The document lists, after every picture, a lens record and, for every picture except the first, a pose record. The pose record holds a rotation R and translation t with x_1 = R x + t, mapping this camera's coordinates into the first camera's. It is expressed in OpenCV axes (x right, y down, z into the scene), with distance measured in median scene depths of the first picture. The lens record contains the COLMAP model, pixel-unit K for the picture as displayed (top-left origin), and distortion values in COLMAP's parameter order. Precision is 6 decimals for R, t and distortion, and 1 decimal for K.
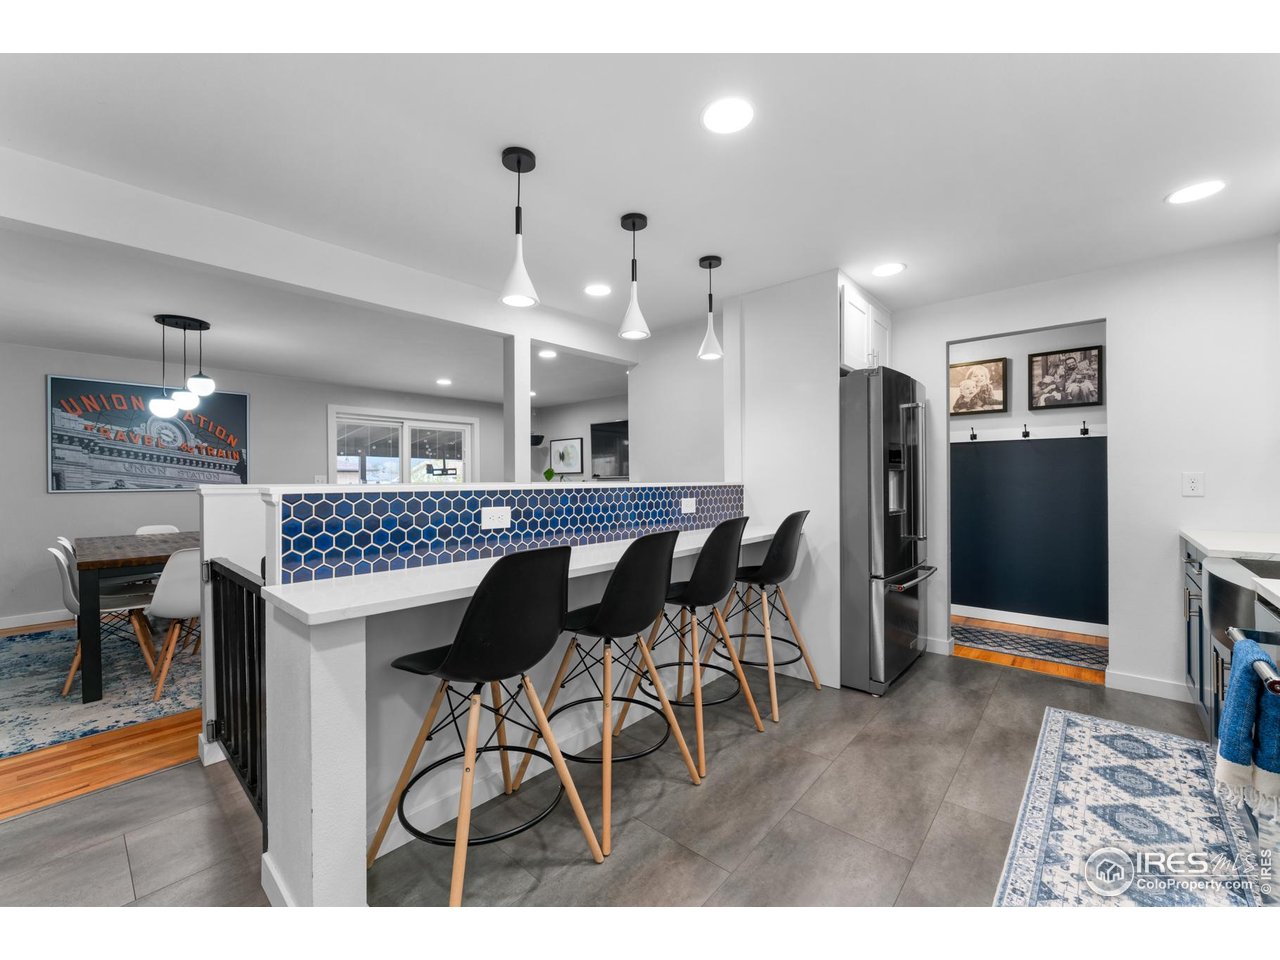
lens RADIAL K [[520.6, 0, 640.0], [0, 520.6, 480.0], [0, 0, 1]] dist [-0.001943, 0.000259]
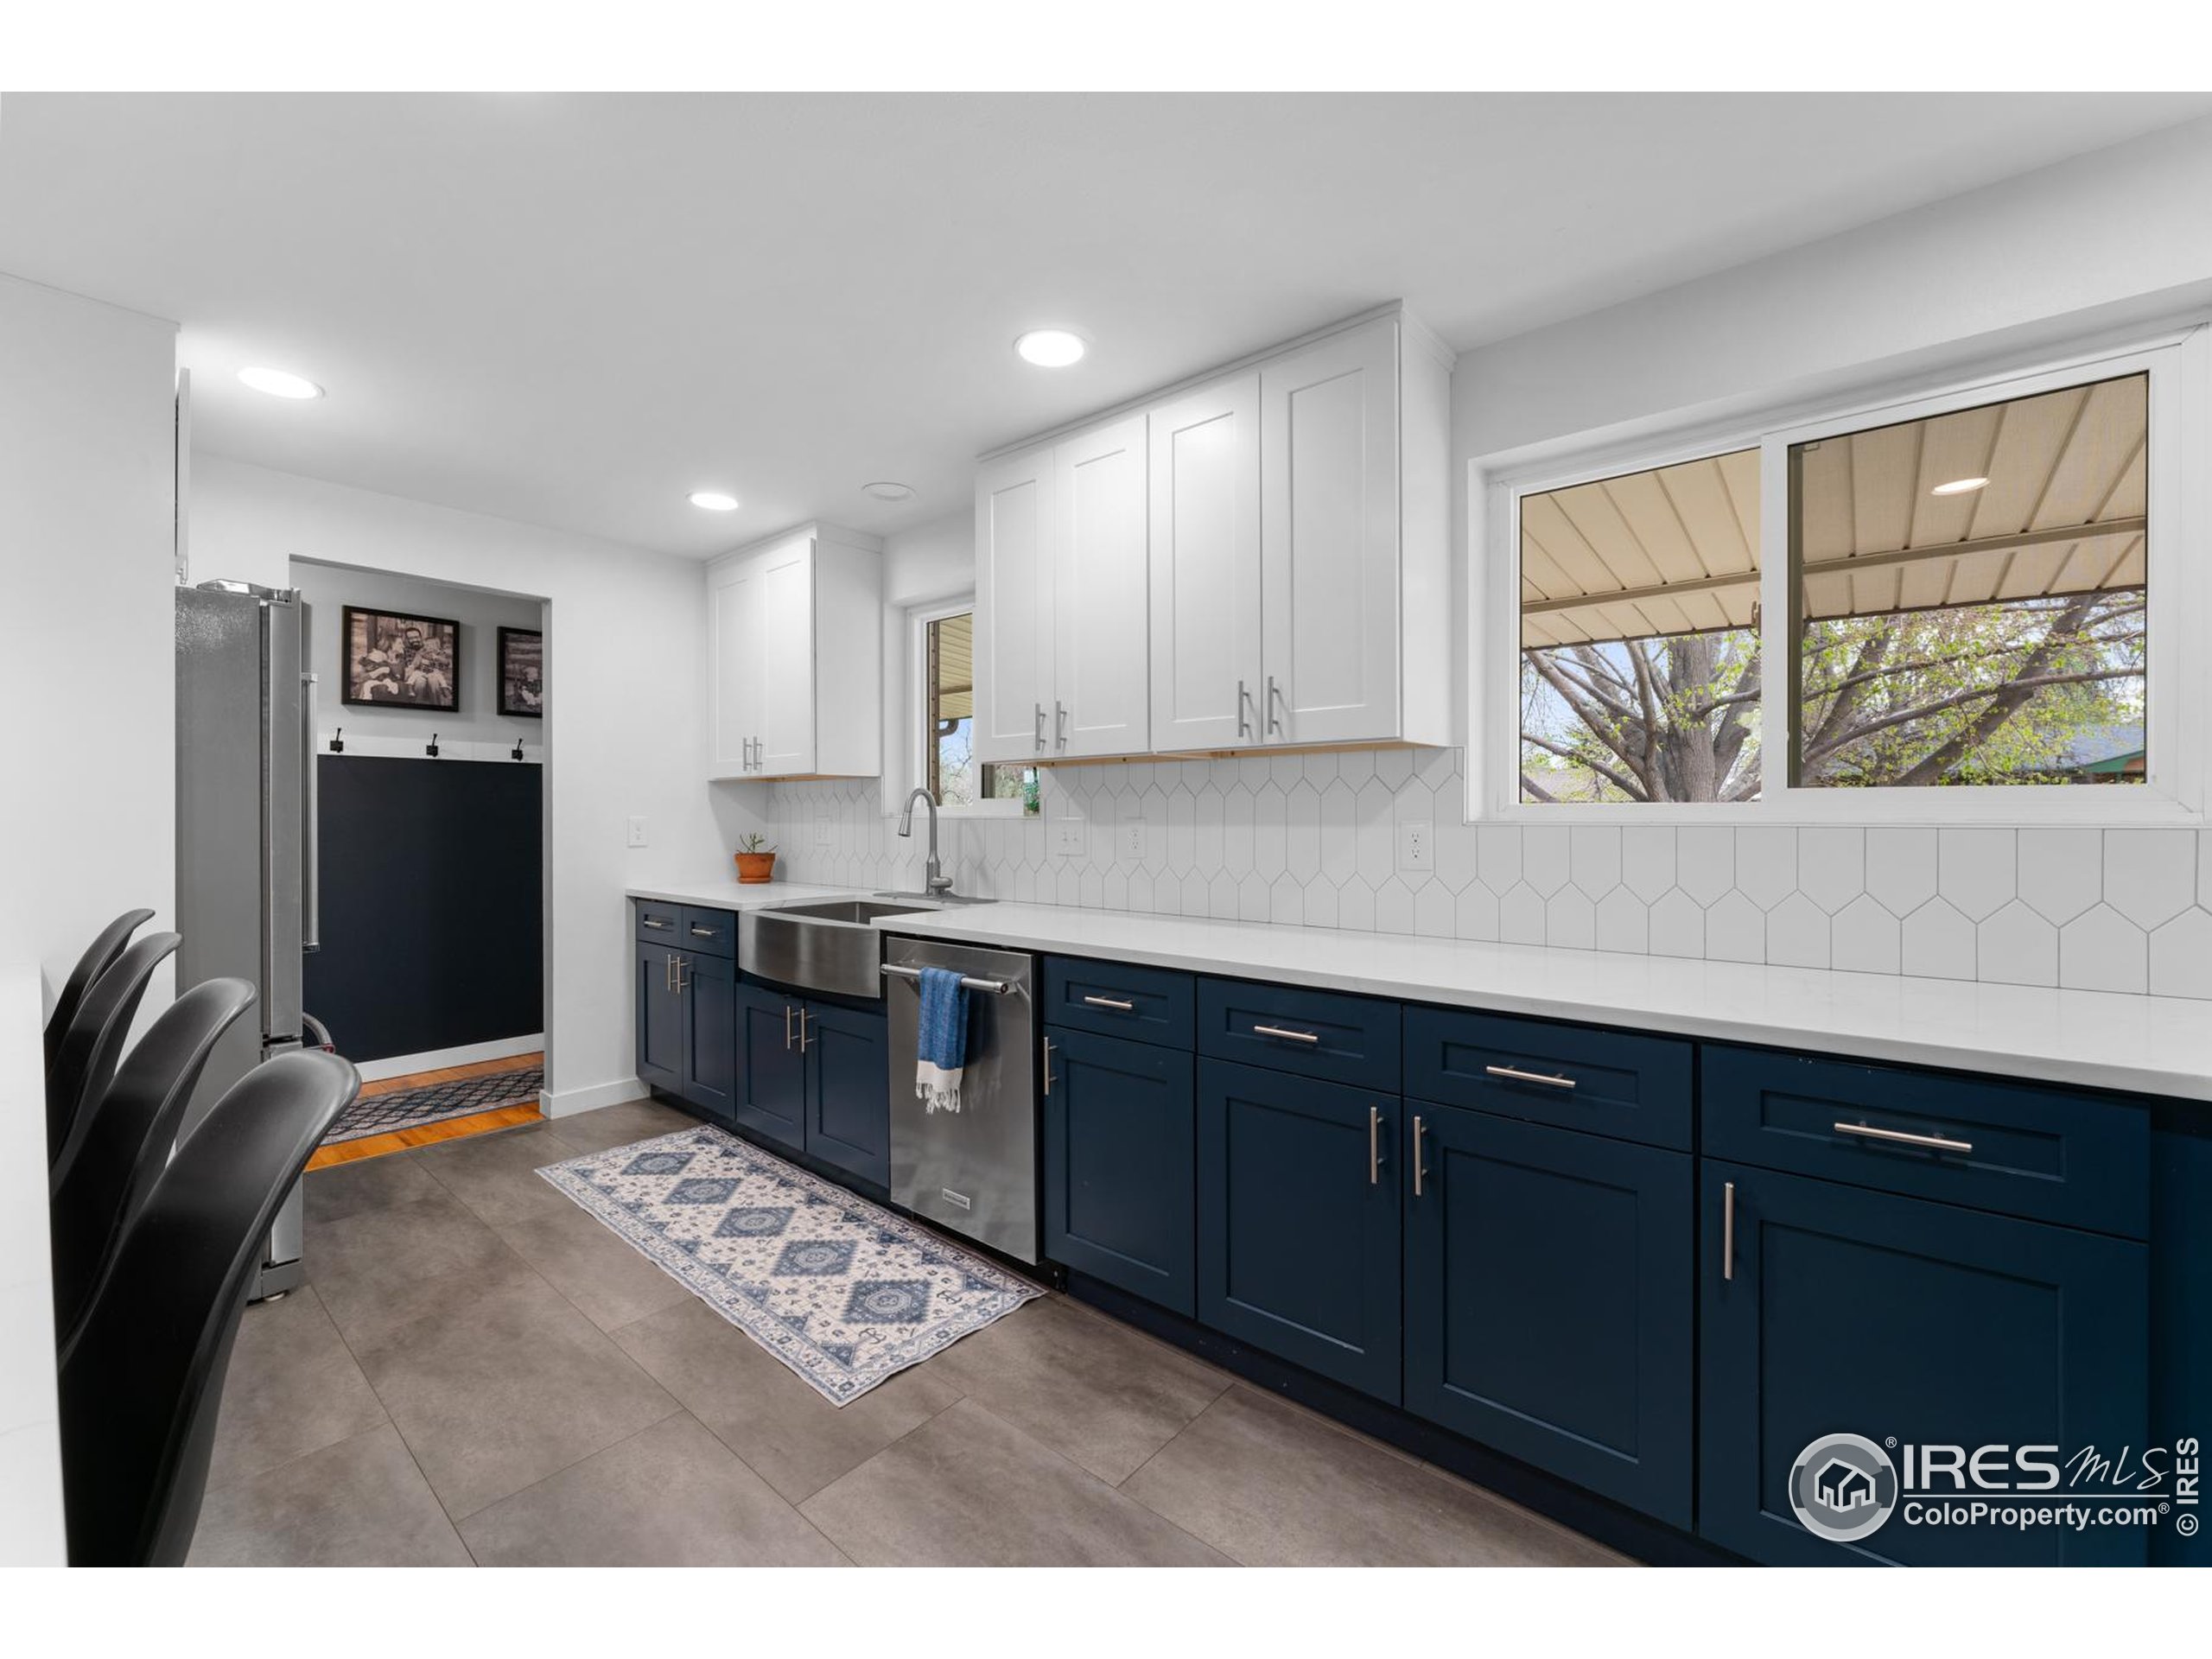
lens RADIAL K [[902.8, 0, 1106.3], [0, 902.8, 820.6], [0, 0, 1]] dist [-0.003763, -0.000273]
pose [[-0.023811, 0.004561, 0.999706, -0.363248], [0.004144, 0.999981, -0.004464, 0.000687], [-0.999708, 0.004036, -0.023830, 0.288367]]
